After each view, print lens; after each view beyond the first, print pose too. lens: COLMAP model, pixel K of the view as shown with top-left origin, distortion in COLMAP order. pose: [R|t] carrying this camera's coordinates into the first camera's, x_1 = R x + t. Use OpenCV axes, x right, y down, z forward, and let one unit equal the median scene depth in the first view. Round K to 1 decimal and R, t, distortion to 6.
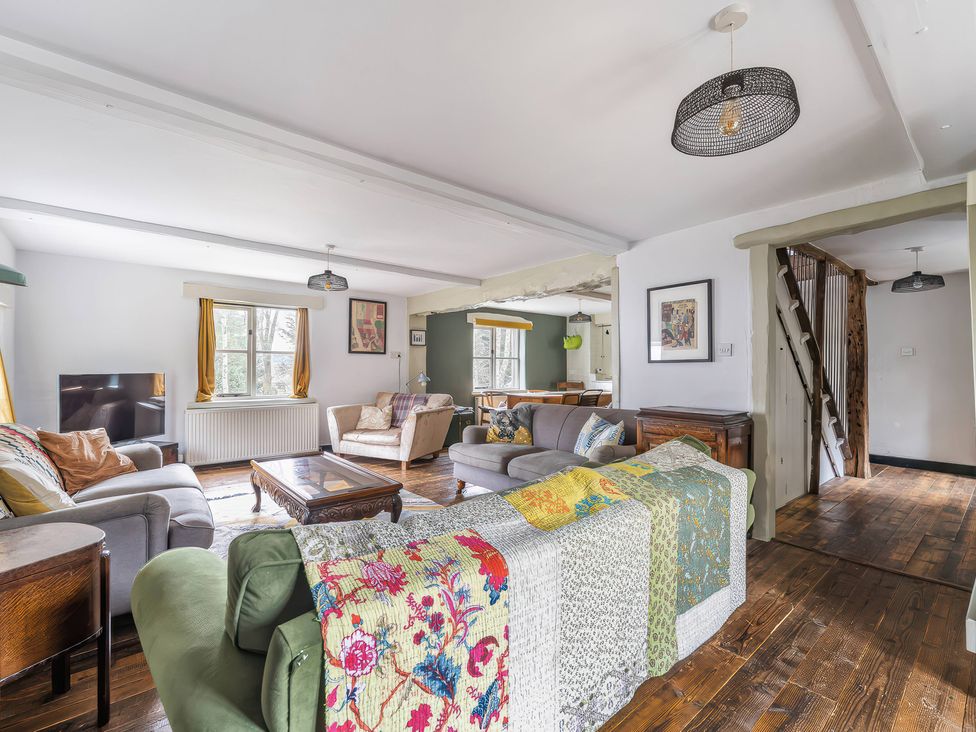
lens RADIAL K [[428.1, 0, 489.0], [0, 428.1, 367.3], [0, 0, 1]] dist [-0.000908, -0.000139]
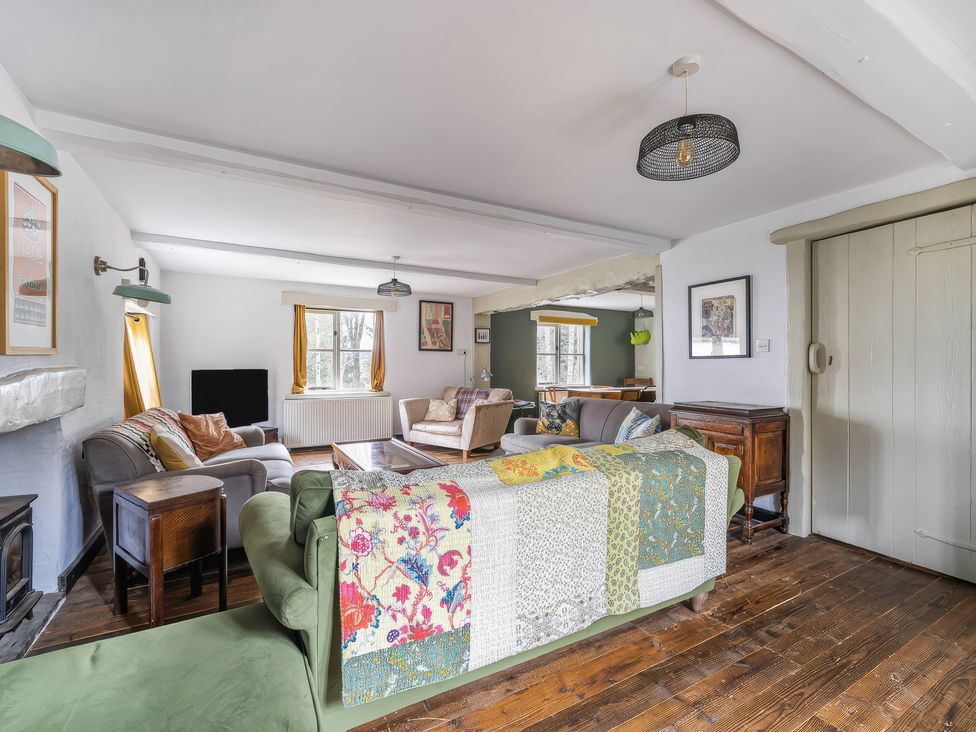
lens RADIAL K [[434.7, 0, 492.0], [0, 434.7, 365.6], [0, 0, 1]] dist [0.000530, 0.000086]
pose [[0.983933, -0.001824, -0.178527, 0.117691], [0.002779, 0.999983, 0.005101, -0.000665], [0.178515, -0.005515, 0.983922, -0.127677]]
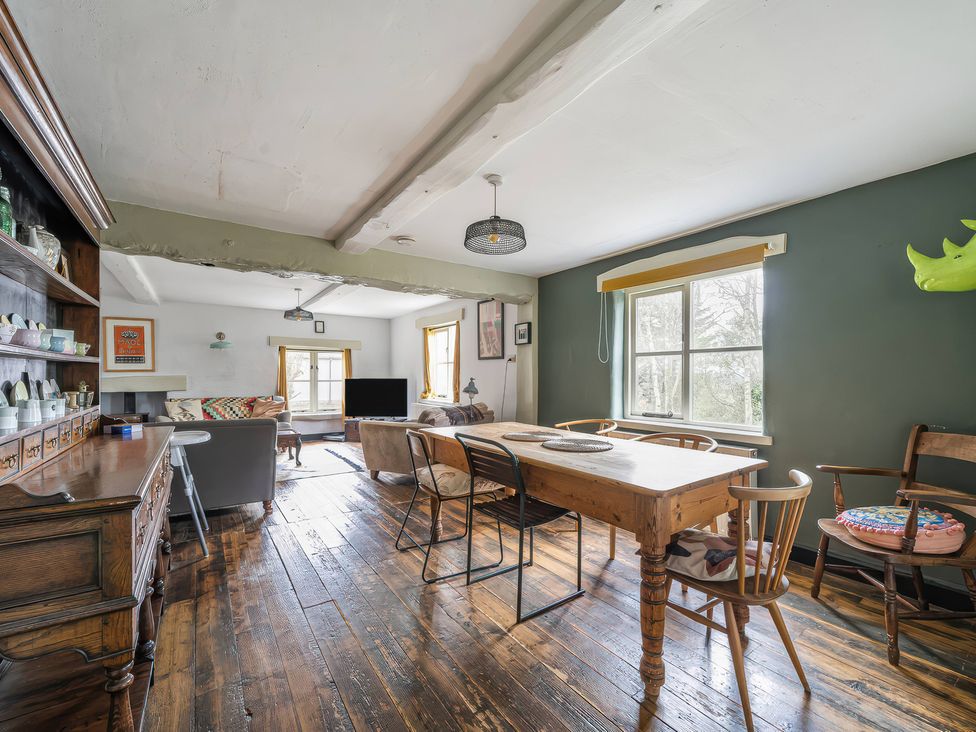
lens RADIAL K [[428.1, 0, 489.0], [0, 428.1, 367.3], [0, 0, 1]] dist [-0.000908, -0.000139]
pose [[-0.086329, -0.025561, -0.995939, 1.379057], [-0.002510, 0.999673, -0.025440, 0.018268], [0.996263, 0.000304, -0.086365, 2.430704]]
